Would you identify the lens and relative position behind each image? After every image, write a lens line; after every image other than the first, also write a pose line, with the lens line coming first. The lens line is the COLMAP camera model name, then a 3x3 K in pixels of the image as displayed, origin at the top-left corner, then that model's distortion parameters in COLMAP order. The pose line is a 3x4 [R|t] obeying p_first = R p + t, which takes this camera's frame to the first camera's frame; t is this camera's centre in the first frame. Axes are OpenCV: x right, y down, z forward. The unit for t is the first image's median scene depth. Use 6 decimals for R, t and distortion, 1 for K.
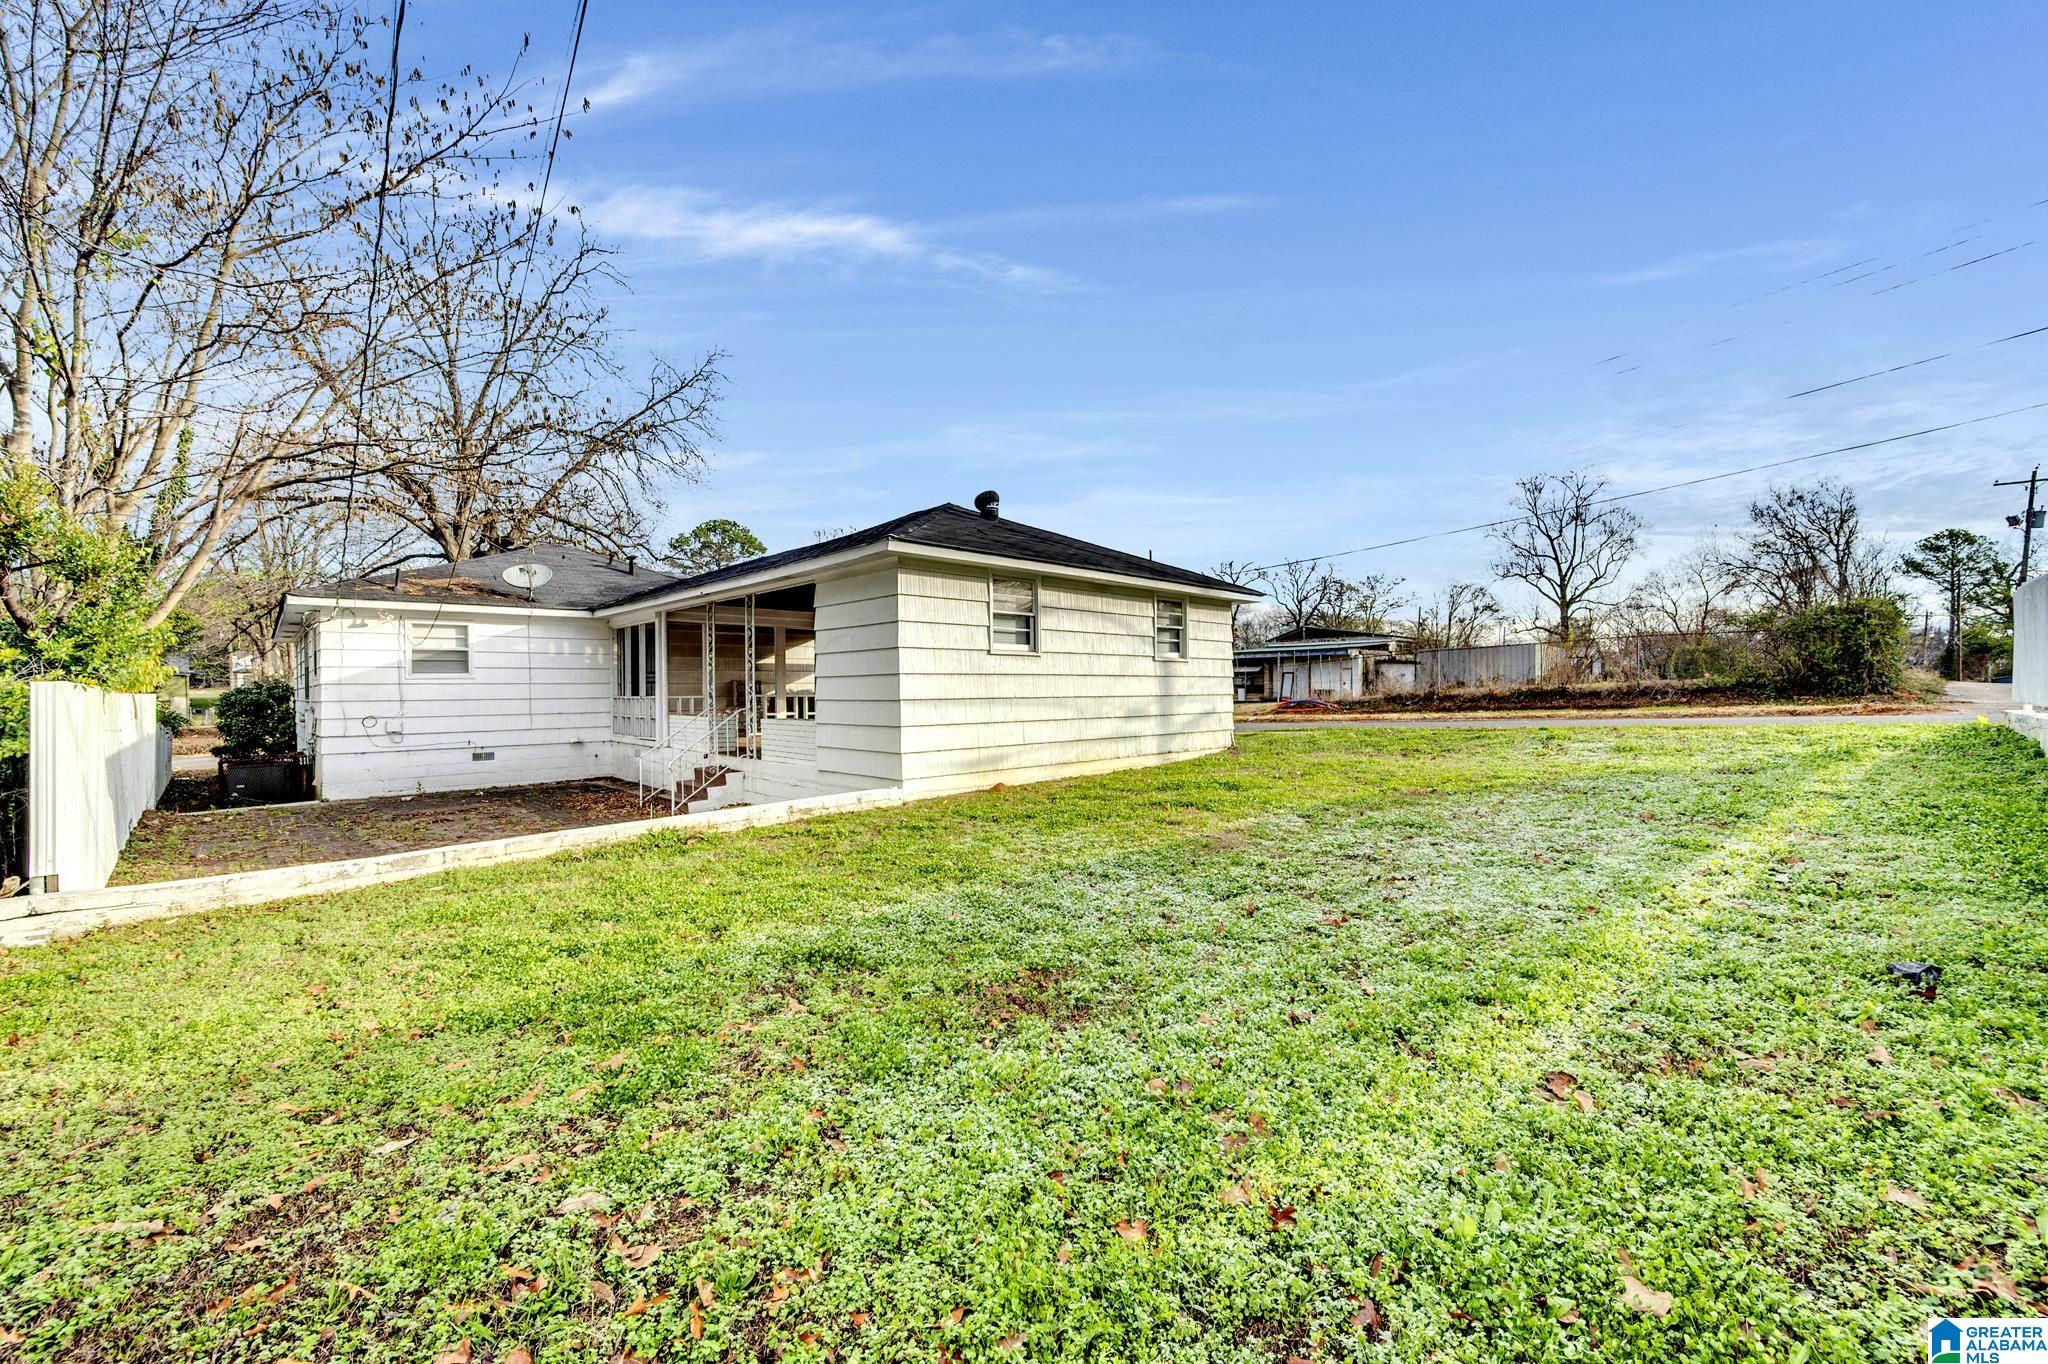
lens RADIAL K [[800.4, 0, 1023.9], [0, 800.4, 682.7], [0, 0, 1]] dist [-0.002359, -0.000108]
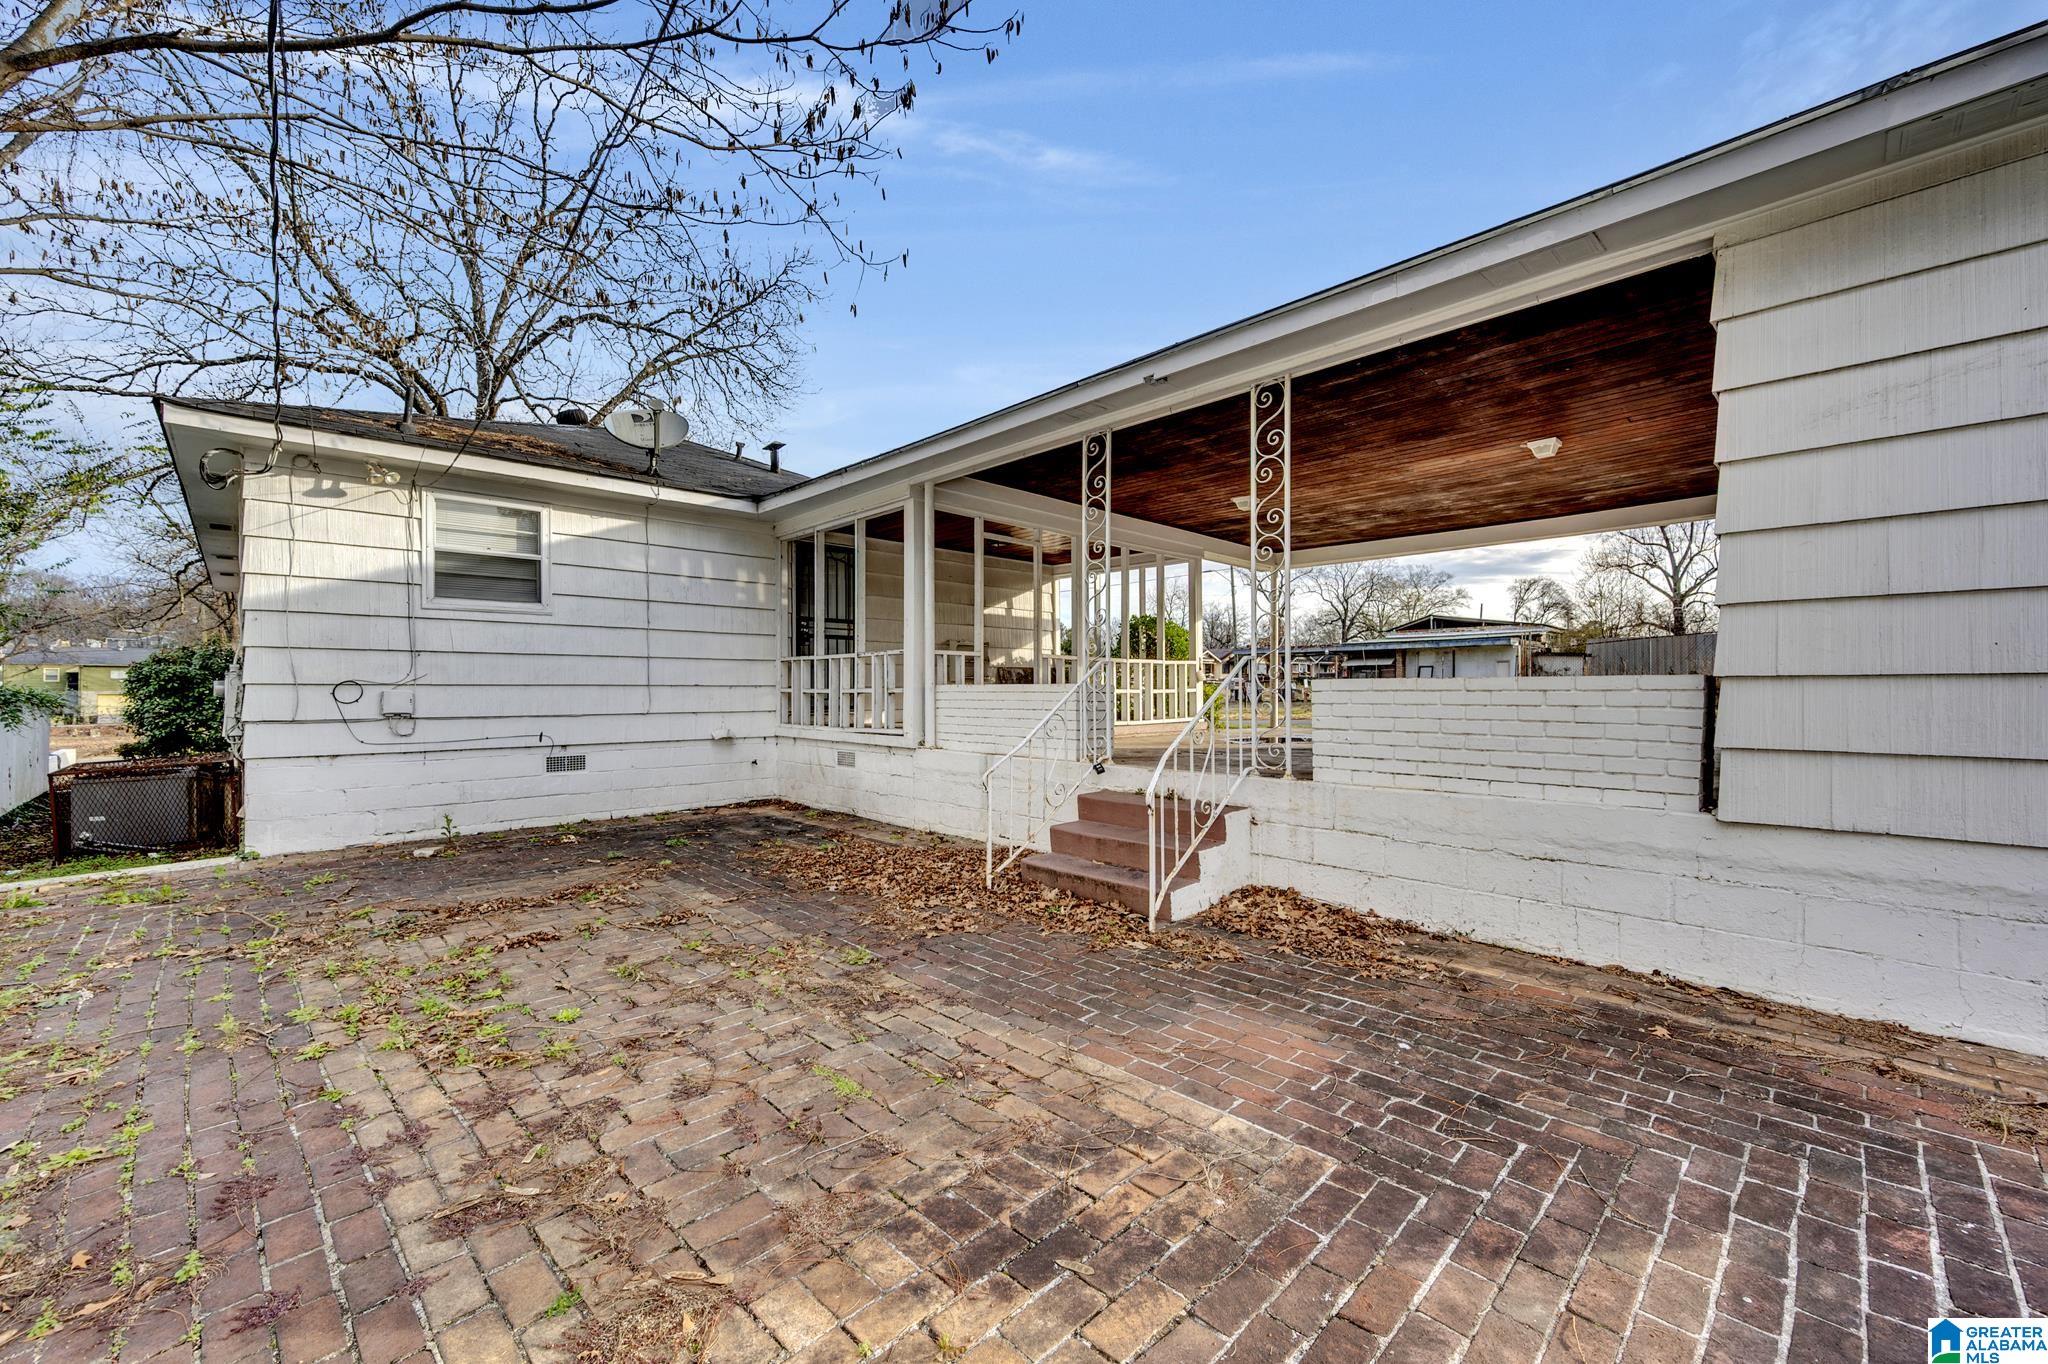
lens RADIAL K [[800.4, 0, 1024.3], [0, 800.4, 684.8], [0, 0, 1]] dist [-0.002359, -0.000108]
pose [[0.999962, 0.006679, 0.005576, -0.376323], [-0.006672, 0.999977, -0.001308, 0.039122], [-0.005584, 0.001270, 0.999984, 0.469835]]
